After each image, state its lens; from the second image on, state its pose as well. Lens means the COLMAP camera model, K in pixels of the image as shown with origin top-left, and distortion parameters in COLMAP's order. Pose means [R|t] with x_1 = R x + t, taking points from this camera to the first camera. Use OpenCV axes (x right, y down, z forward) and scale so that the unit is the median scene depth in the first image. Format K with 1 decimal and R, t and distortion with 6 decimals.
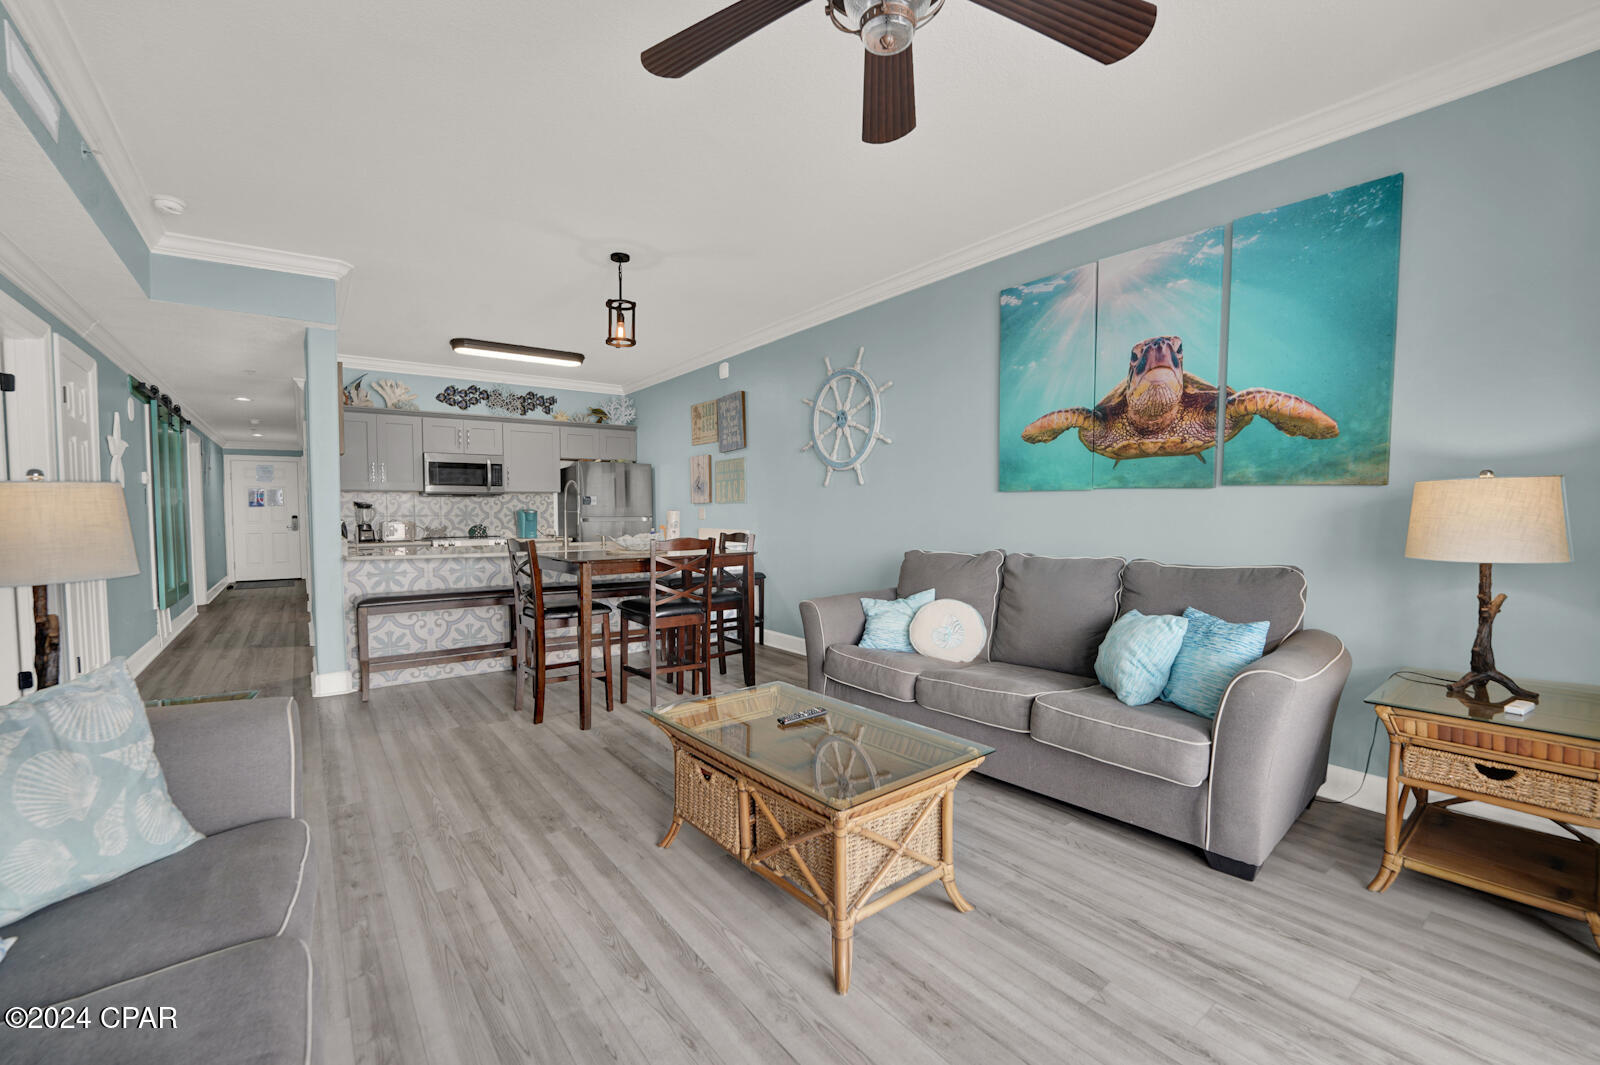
lens RADIAL K [[663.0, 0, 785.1], [0, 663.0, 540.4], [0, 0, 1]] dist [-0.030511, 0.000693]
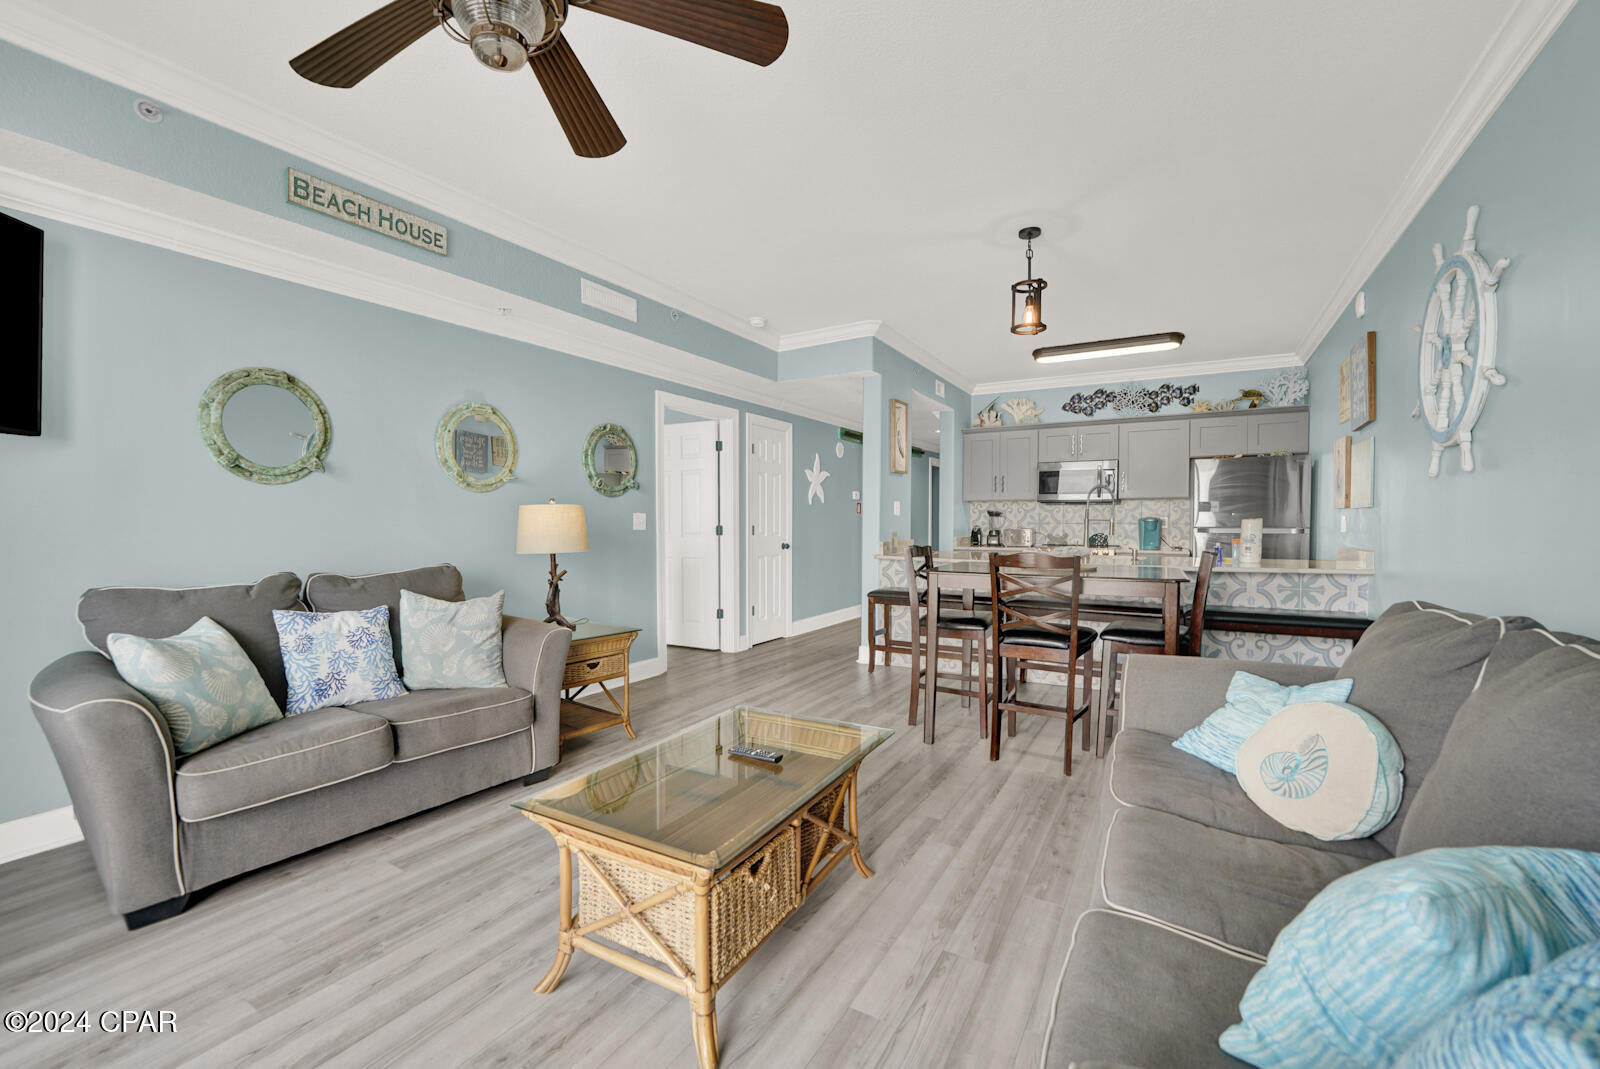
lens RADIAL K [[664.5, 0, 780.3], [0, 664.5, 540.3], [0, 0, 1]] dist [-0.027936, -0.000237]
pose [[0.373126, 0.032130, -0.927224, 0.502464], [-0.042510, 0.998943, 0.017509, -0.021055], [0.926806, 0.032883, 0.374097, 0.409625]]
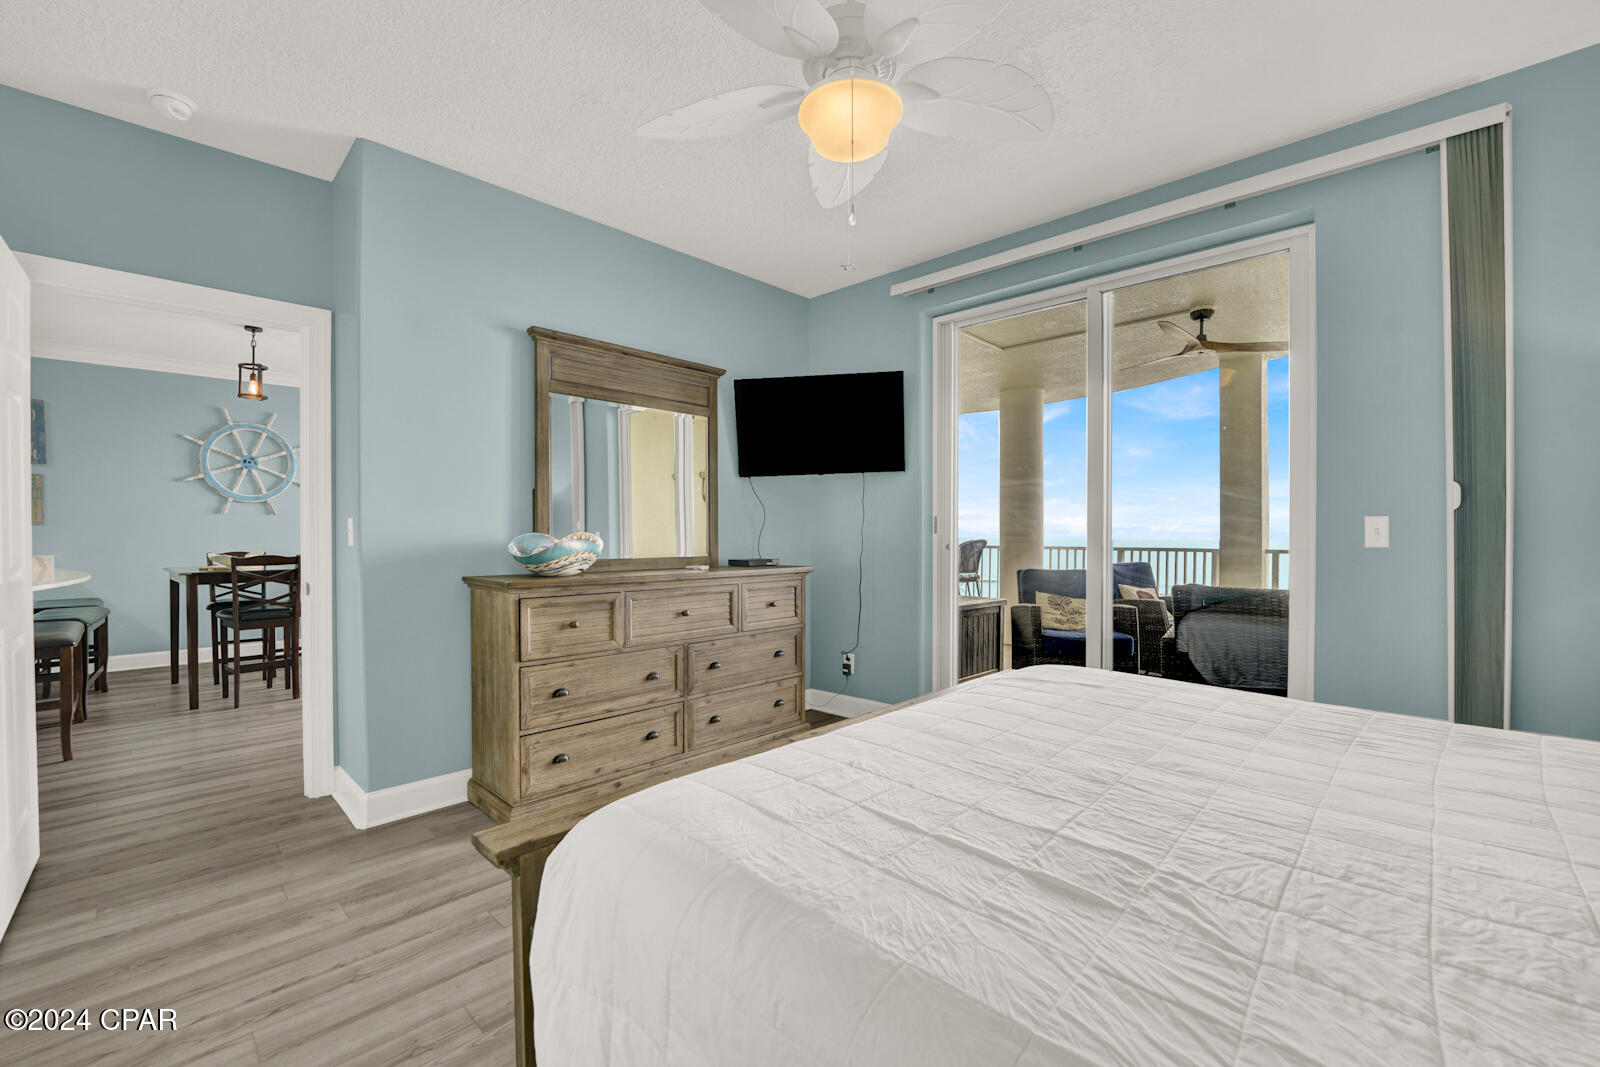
lens RADIAL K [[668.6, 0, 756.7], [0, 668.6, 540.0], [0, 0, 1]] dist [-0.000853, 0.000009]
pose [[-0.122884, -0.002634, 0.992418, -1.772142], [0.041563, 0.999105, 0.007798, -0.003501], [-0.991550, 0.042206, -0.122664, 0.256545]]
